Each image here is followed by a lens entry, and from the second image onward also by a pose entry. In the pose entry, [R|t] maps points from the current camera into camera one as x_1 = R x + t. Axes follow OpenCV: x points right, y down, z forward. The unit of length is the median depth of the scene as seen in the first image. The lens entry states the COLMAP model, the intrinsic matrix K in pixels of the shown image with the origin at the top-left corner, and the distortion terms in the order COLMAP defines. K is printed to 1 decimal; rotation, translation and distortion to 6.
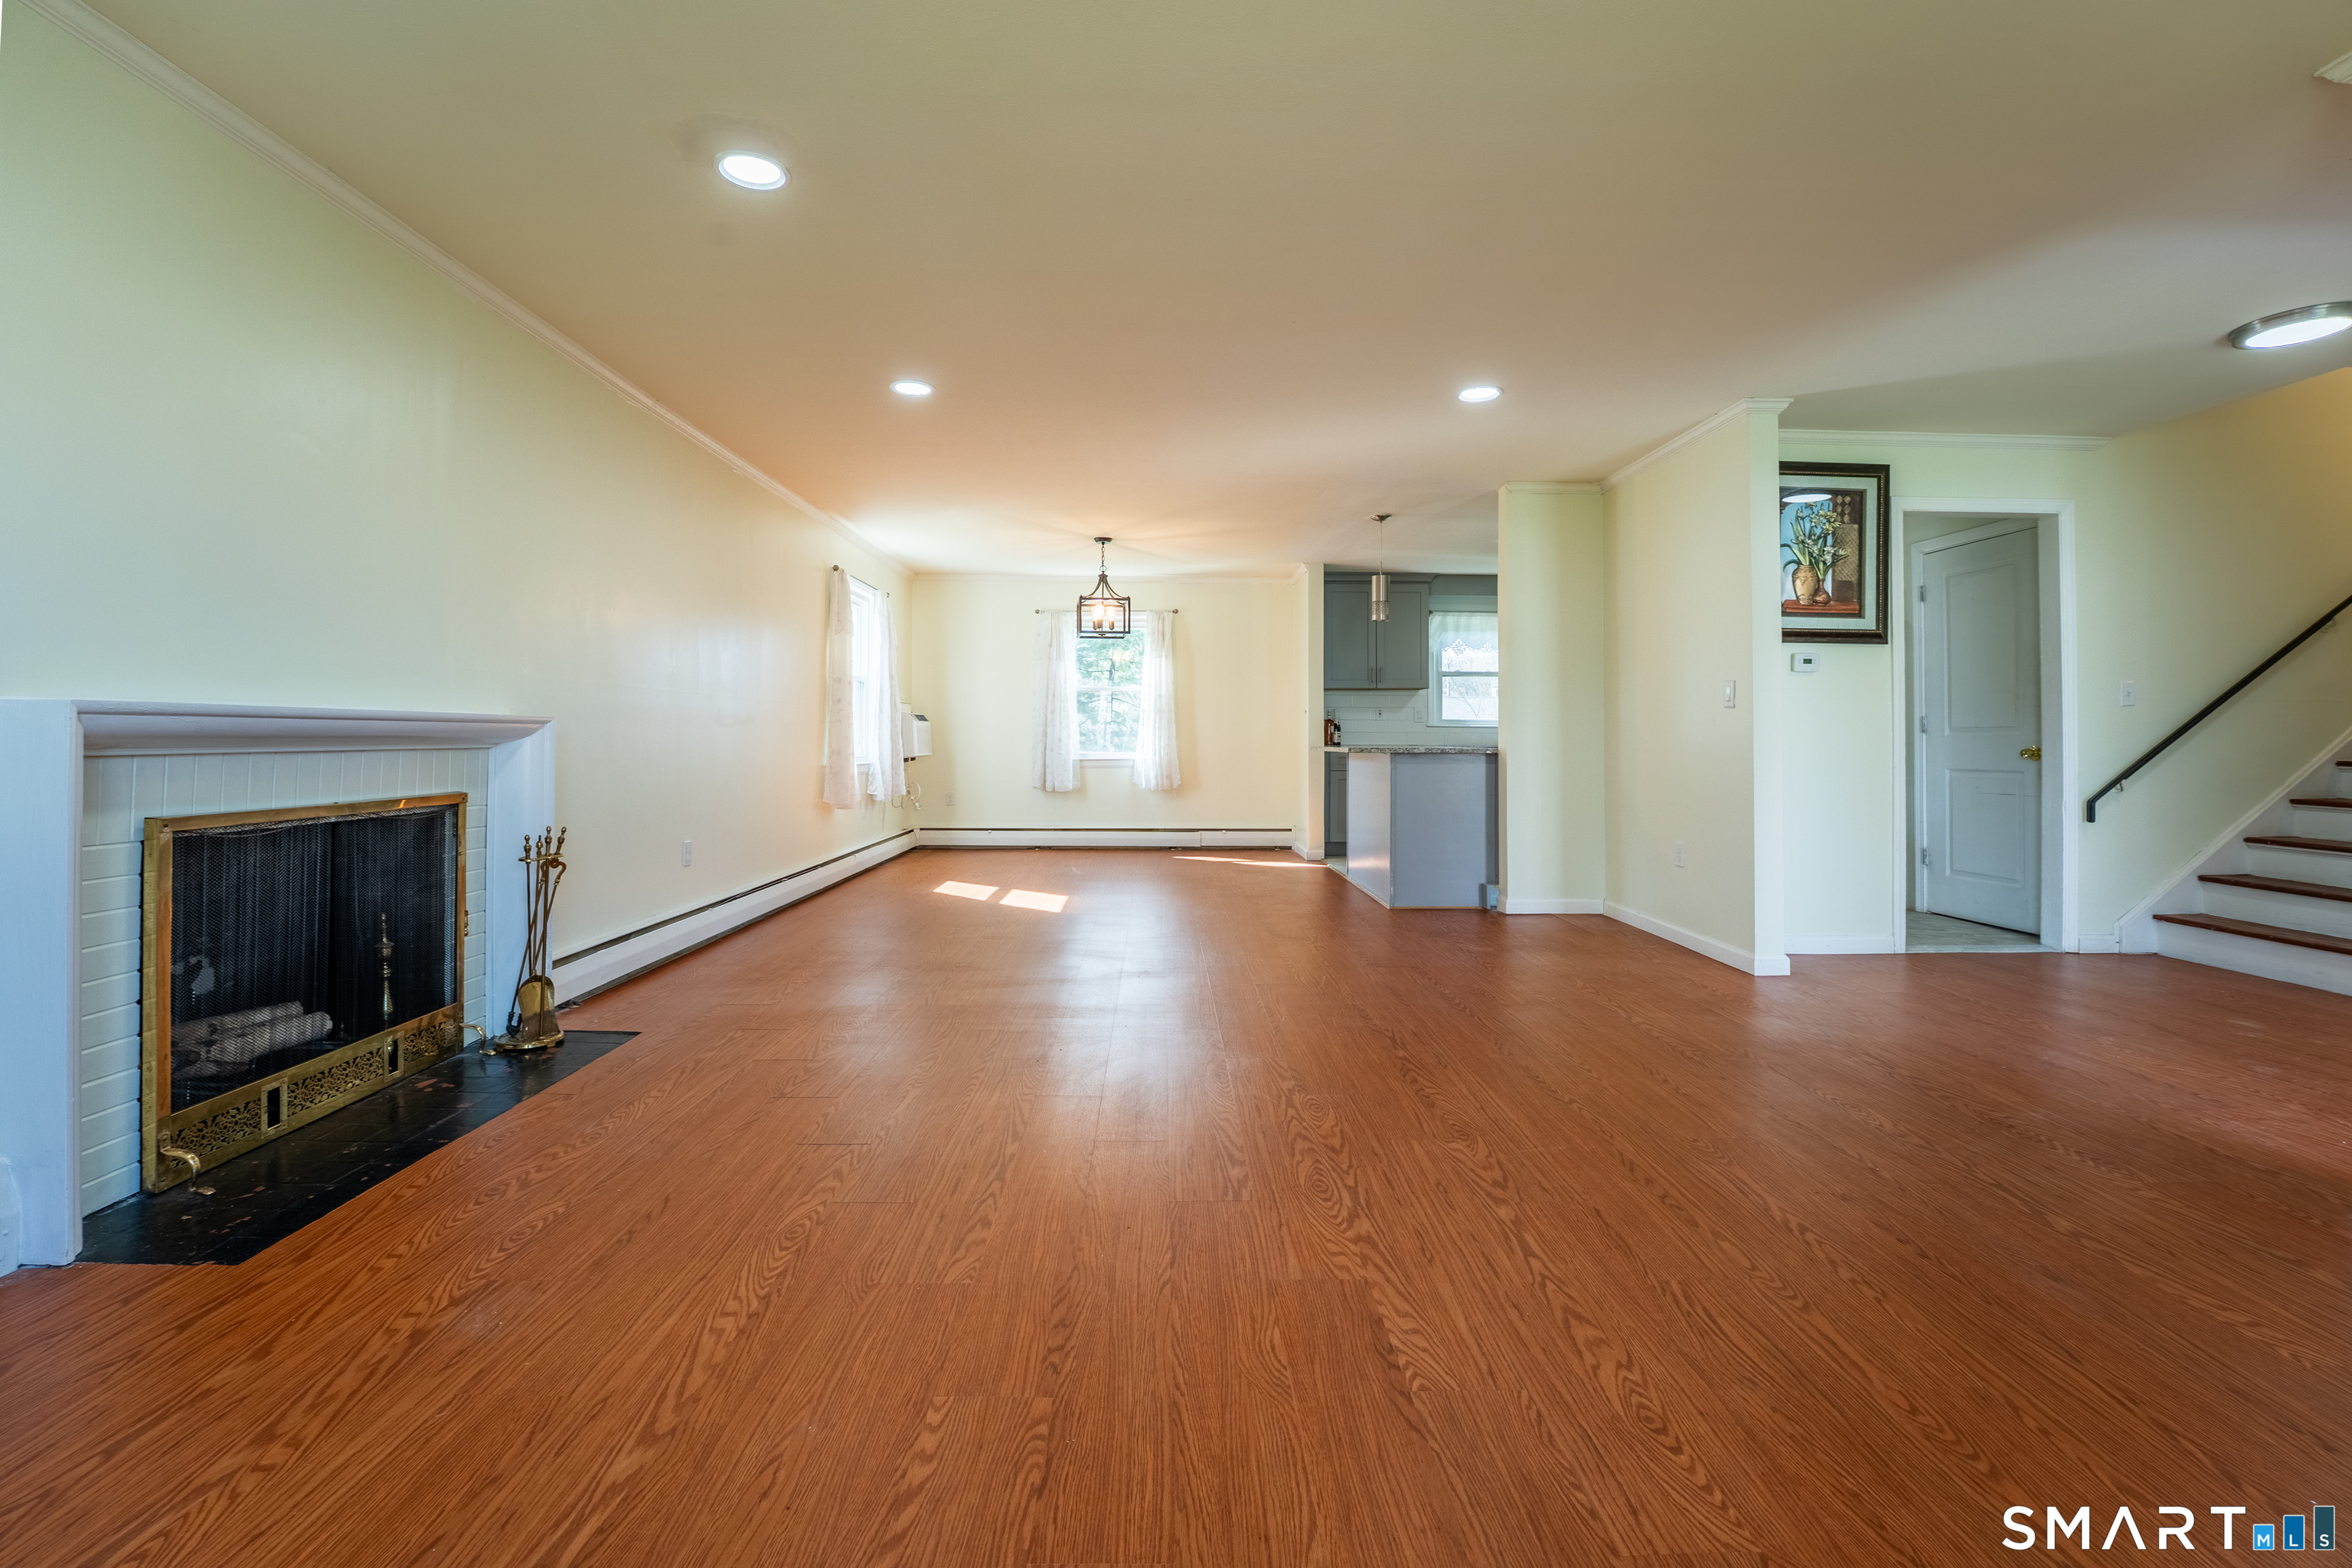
lens RADIAL K [[923.7, 0, 1177.1], [0, 923.7, 736.8], [0, 0, 1]] dist [-0.022125, 0.000408]
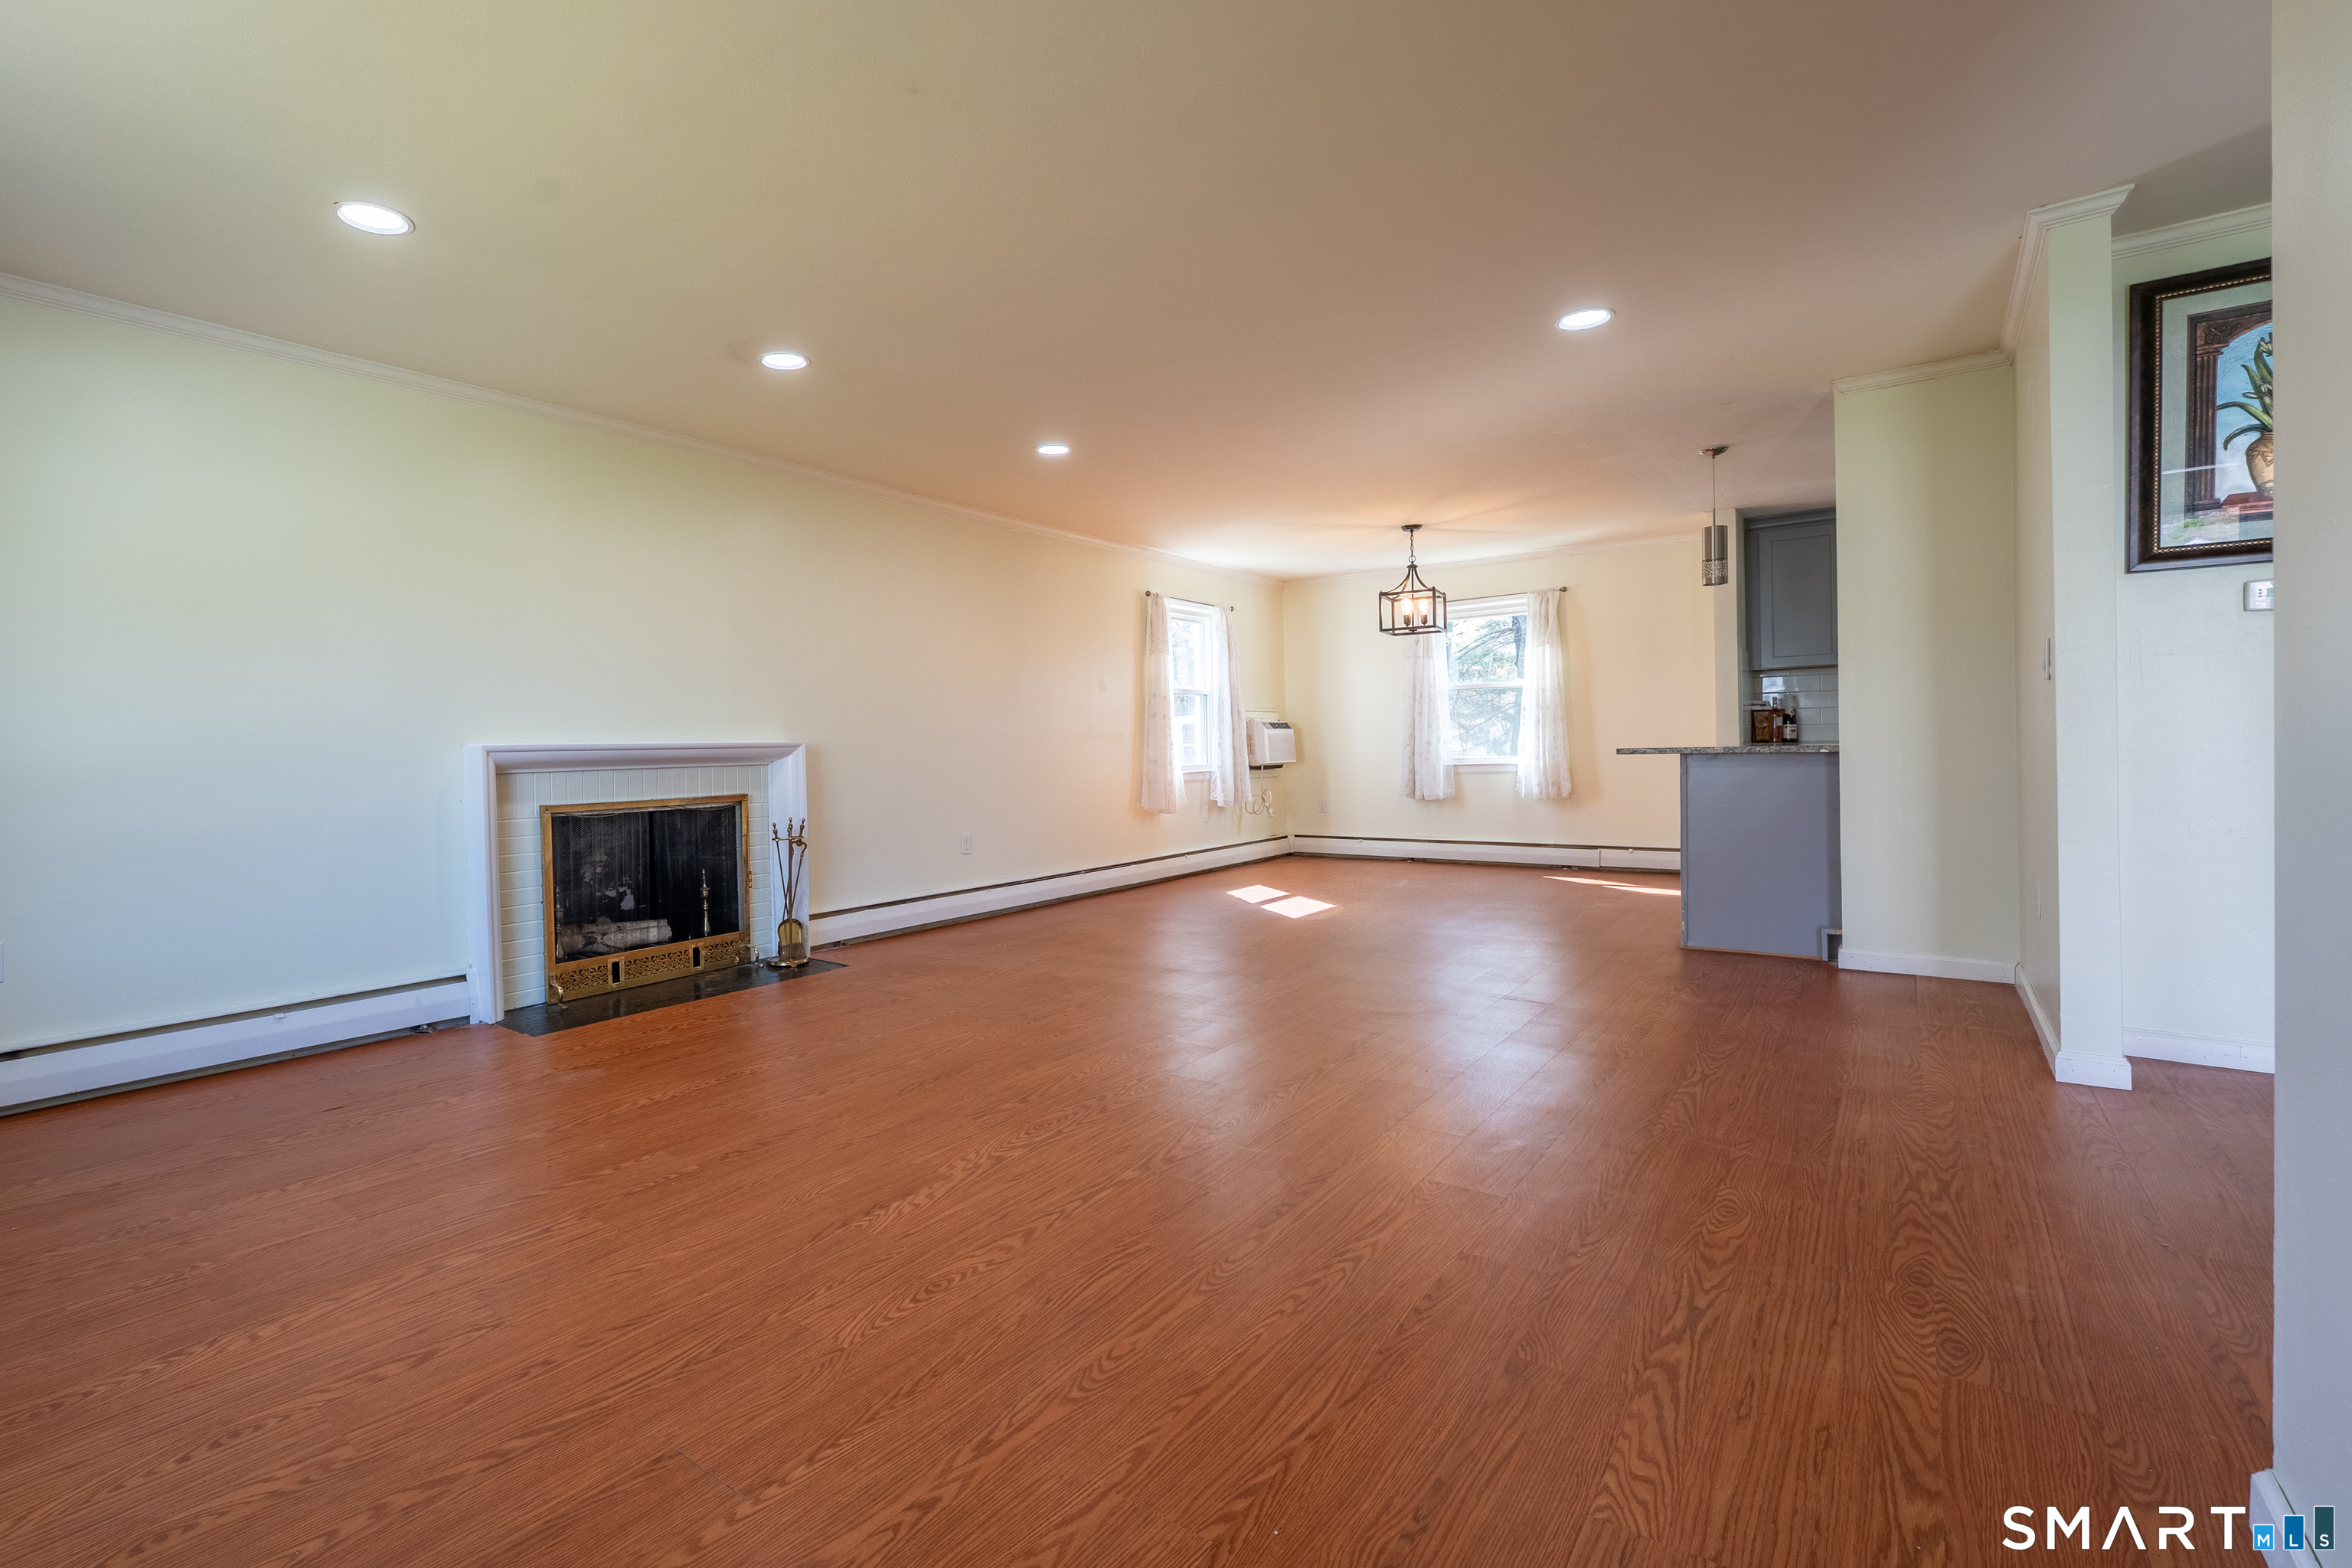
lens RADIAL K [[1044.4, 0, 1176.0], [0, 1044.4, 784.0], [0, 0, 1]] dist [-0.009351, 0.000150]
pose [[0.804657, -0.000117, -0.593740, 0.794355], [0.025898, 0.999055, 0.034902, 0.001429], [0.593175, -0.043461, 0.803899, 0.023071]]
